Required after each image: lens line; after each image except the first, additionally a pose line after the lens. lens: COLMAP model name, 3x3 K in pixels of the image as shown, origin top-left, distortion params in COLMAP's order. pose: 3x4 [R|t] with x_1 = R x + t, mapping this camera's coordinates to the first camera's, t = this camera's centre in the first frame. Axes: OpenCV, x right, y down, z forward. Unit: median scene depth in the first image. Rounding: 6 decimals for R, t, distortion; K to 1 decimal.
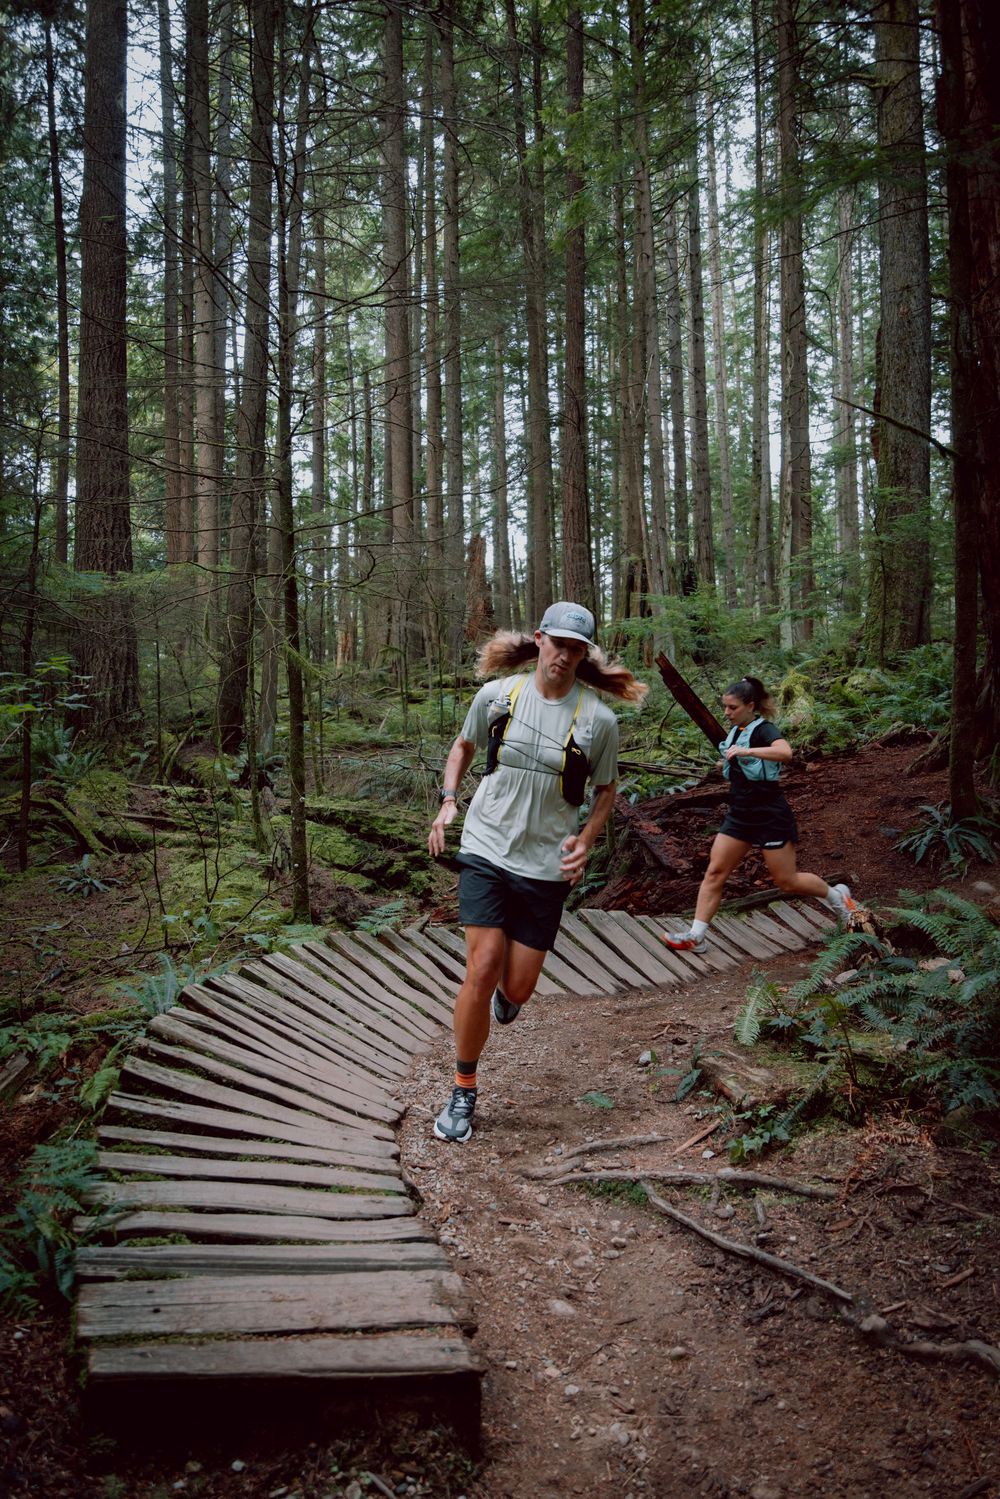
lens RADIAL K [[1159.3, 0, 498.5], [0, 1159.3, 748.5], [0, 0, 1]] dist [0.008241, 0.000801]
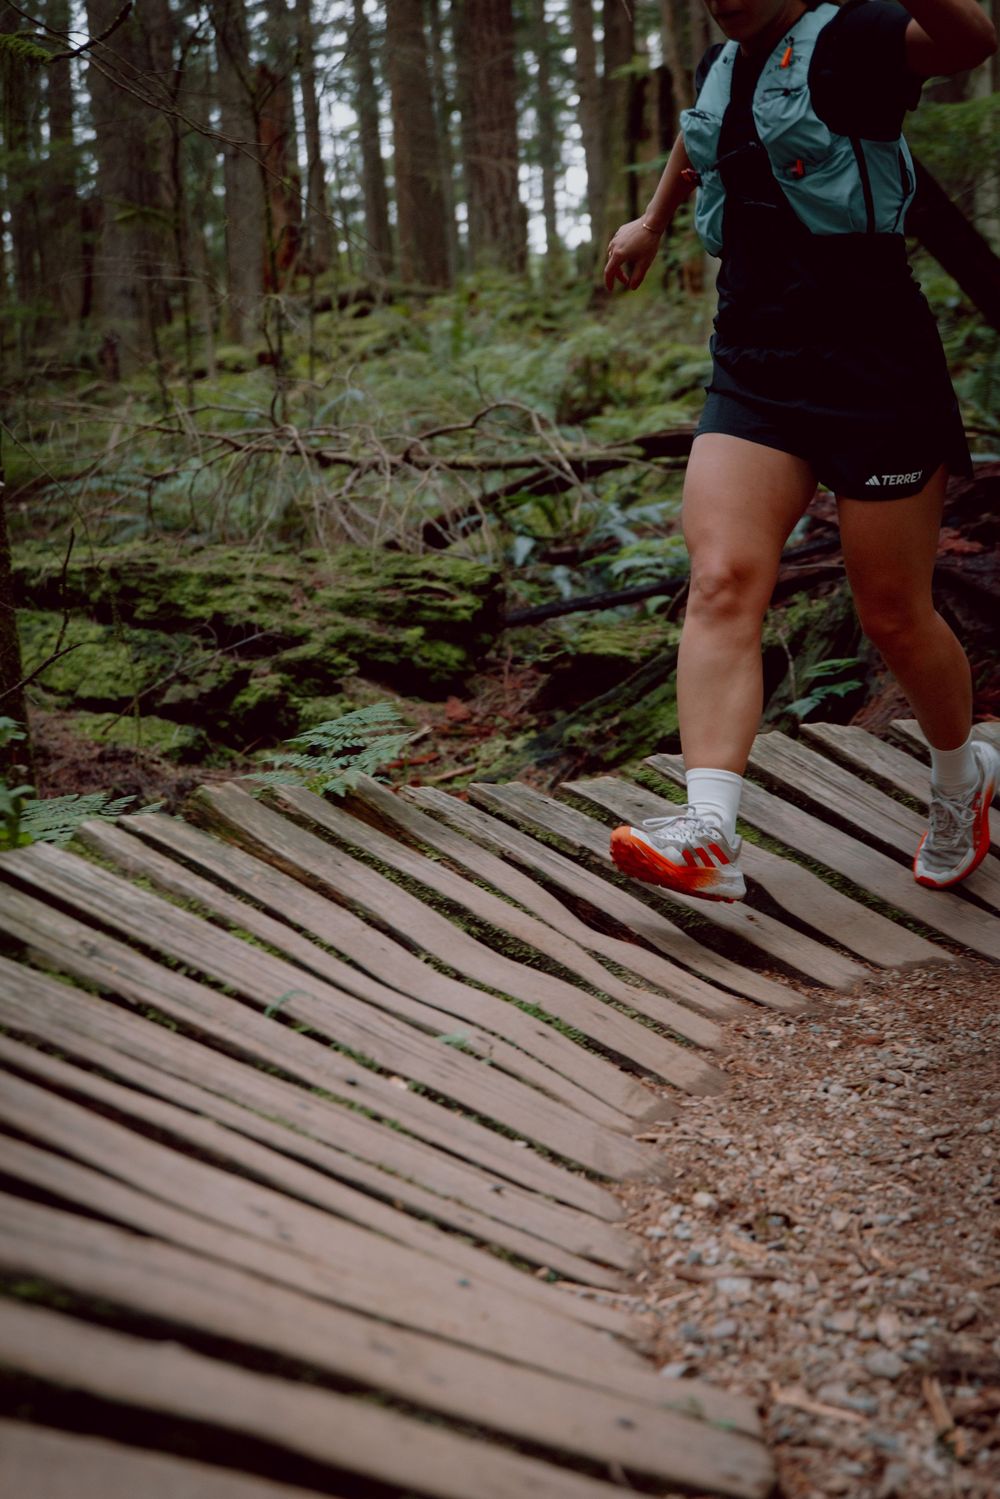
lens RADIAL K [[2453.7, 0, 500.8], [0, 2453.7, 749.7], [0, 0, 1]] dist [-0.026817, 0.000000]
pose [[0.996094, -0.059209, 0.065502, -0.101714], [0.053452, 0.994826, 0.086394, 0.093943], [-0.070278, -0.082555, 0.994105, 0.366291]]
